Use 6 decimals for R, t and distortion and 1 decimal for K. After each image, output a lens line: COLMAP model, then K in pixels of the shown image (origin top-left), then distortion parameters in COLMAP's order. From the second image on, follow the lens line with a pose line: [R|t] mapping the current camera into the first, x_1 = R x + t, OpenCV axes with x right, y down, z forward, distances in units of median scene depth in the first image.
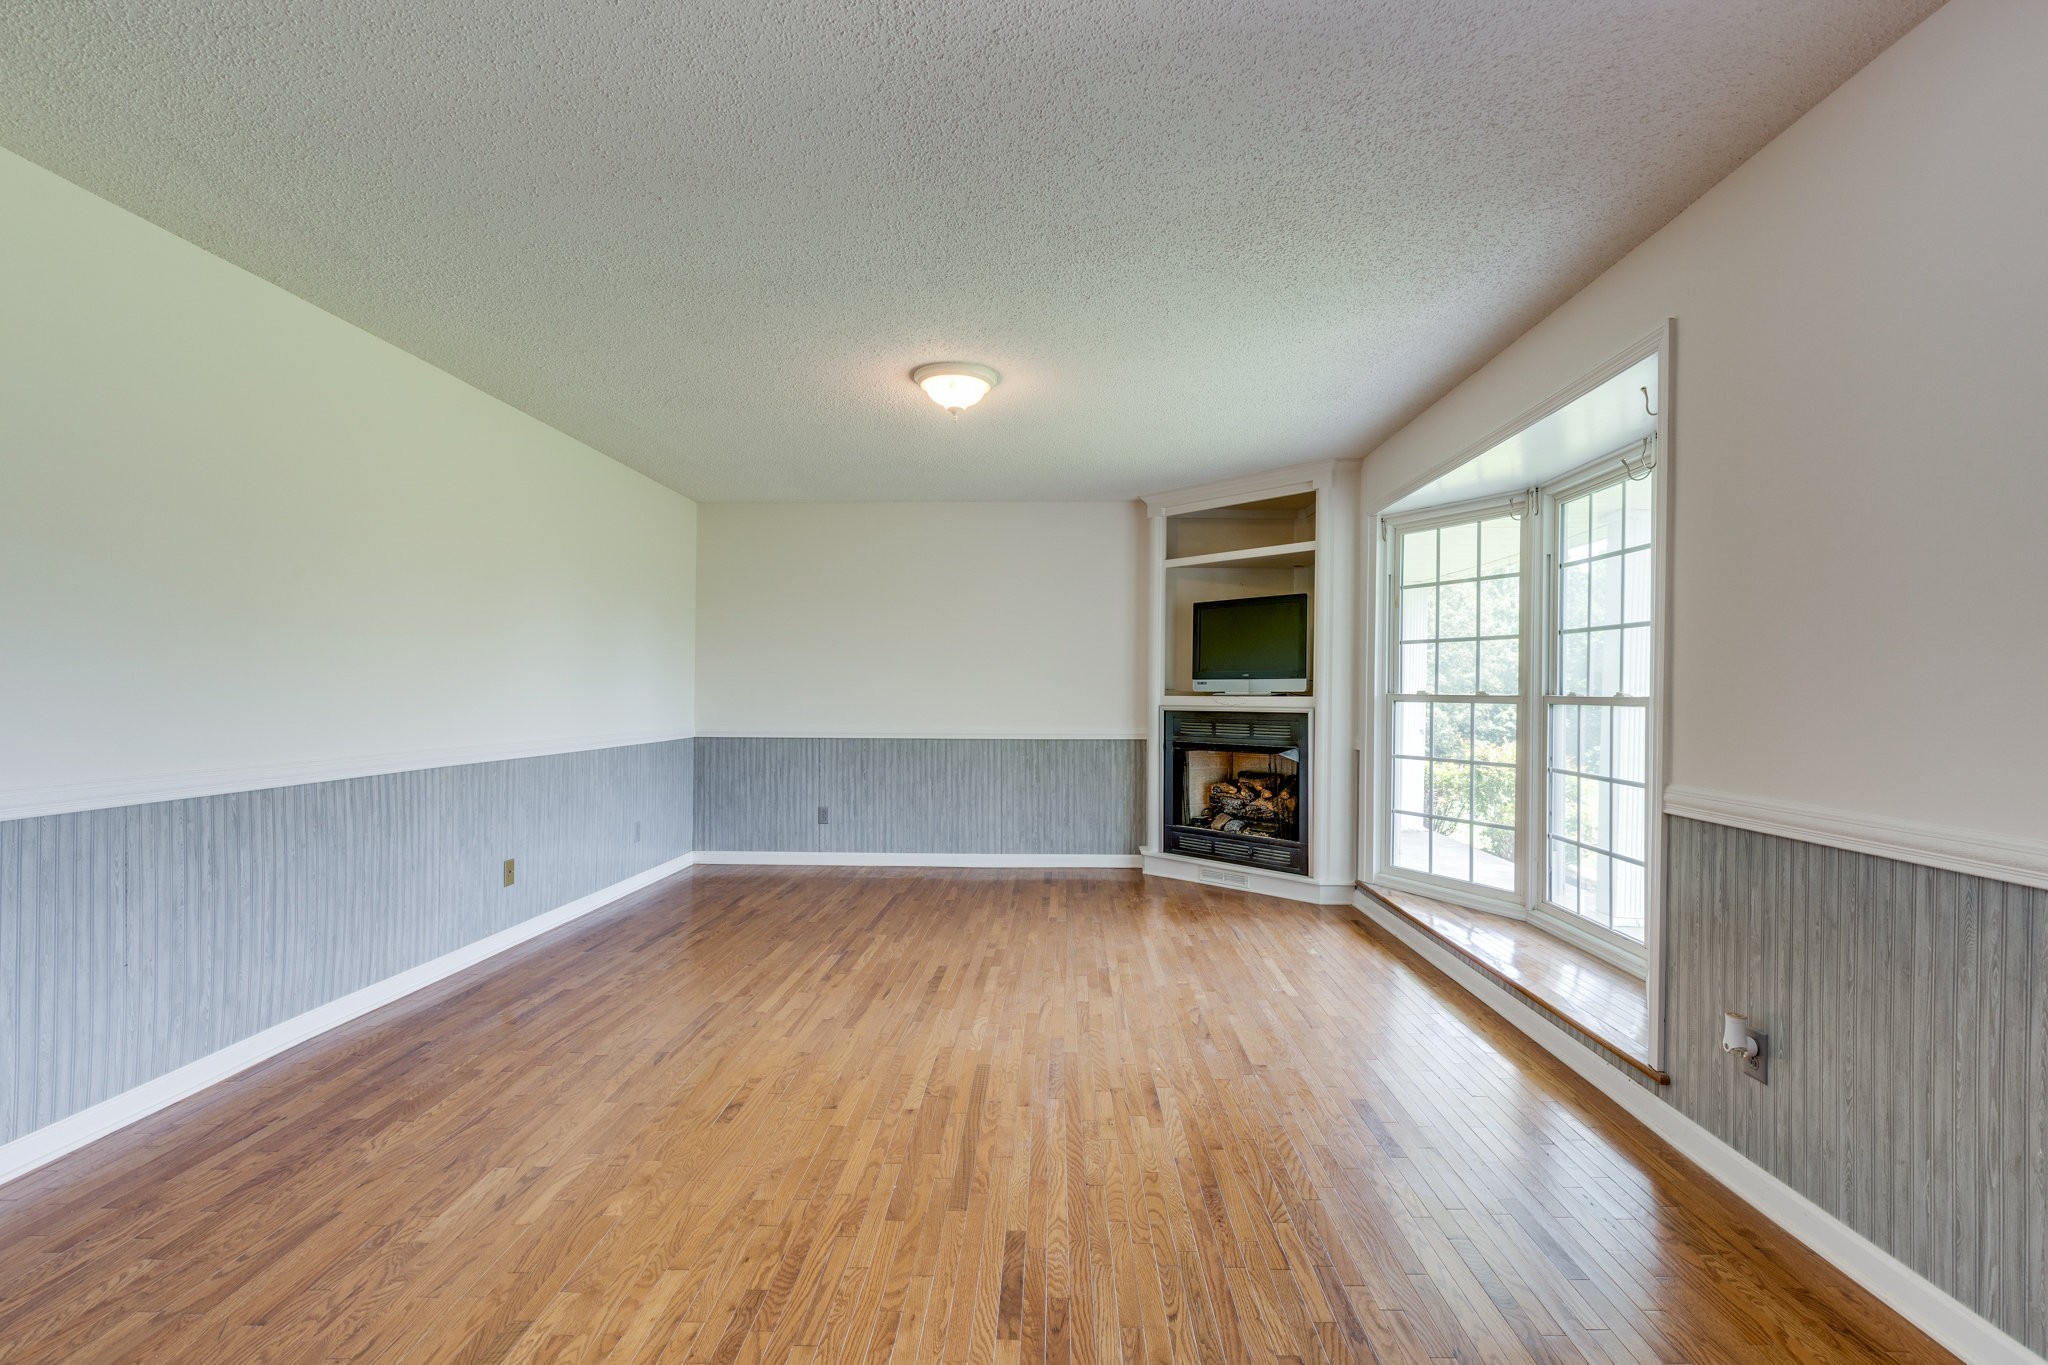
lens RADIAL K [[908.9, 0, 1044.0], [0, 908.9, 686.8], [0, 0, 1]] dist [0.002201, -0.000698]
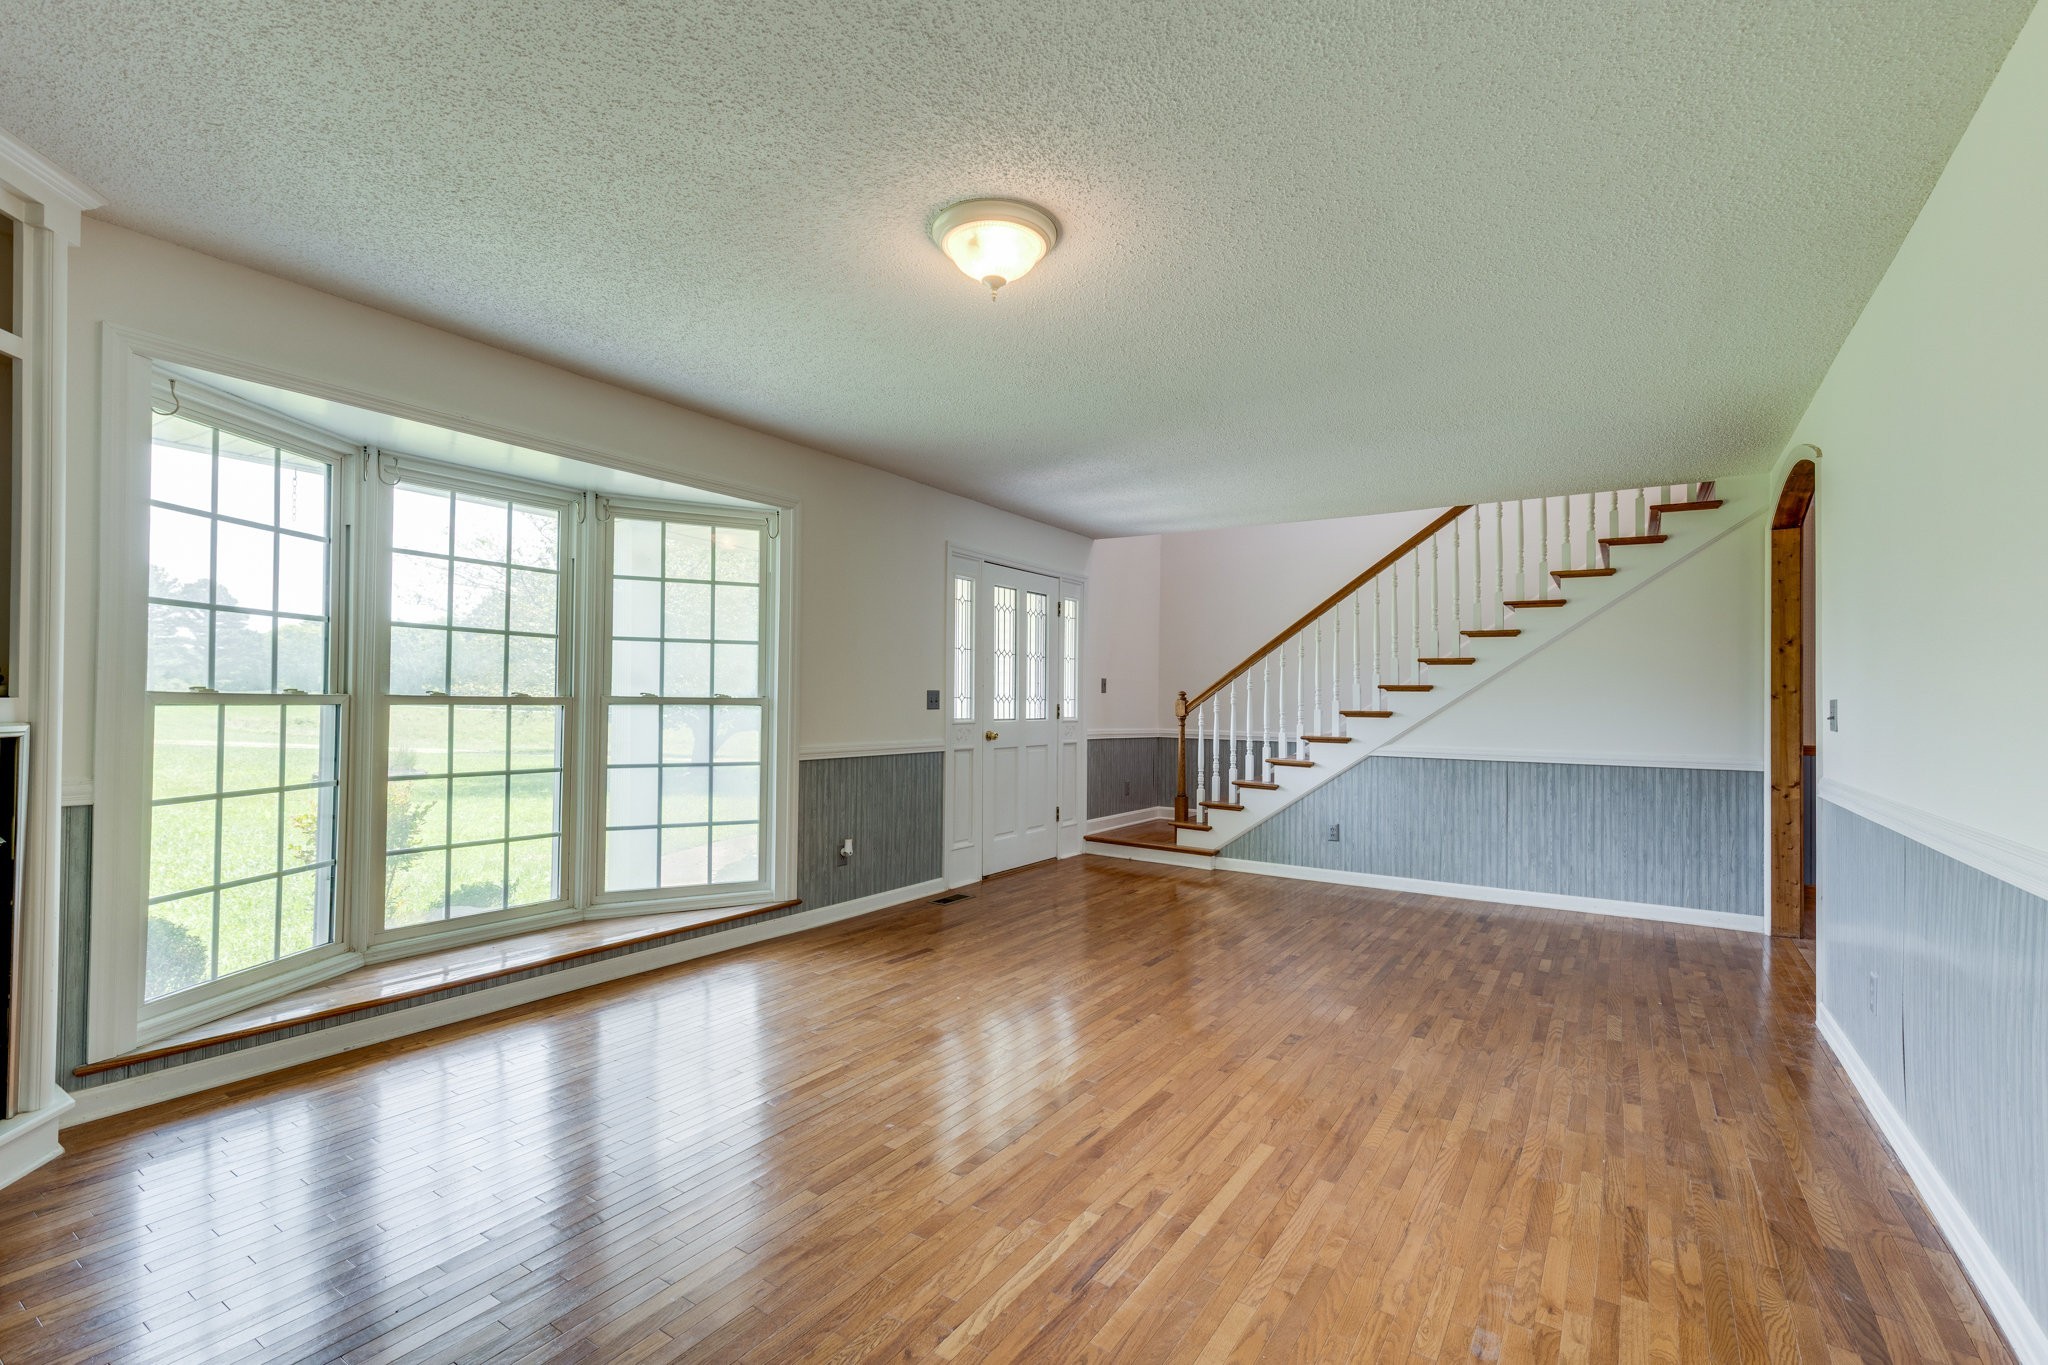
lens RADIAL K [[908.9, 0, 1032.0], [0, 908.9, 693.6], [0, 0, 1]] dist [0.002201, -0.000698]
pose [[-0.847459, -0.011522, 0.530736, -0.550112], [-0.019365, 0.999770, -0.009217, 0.005331], [-0.530508, -0.018089, -0.847487, 1.773387]]
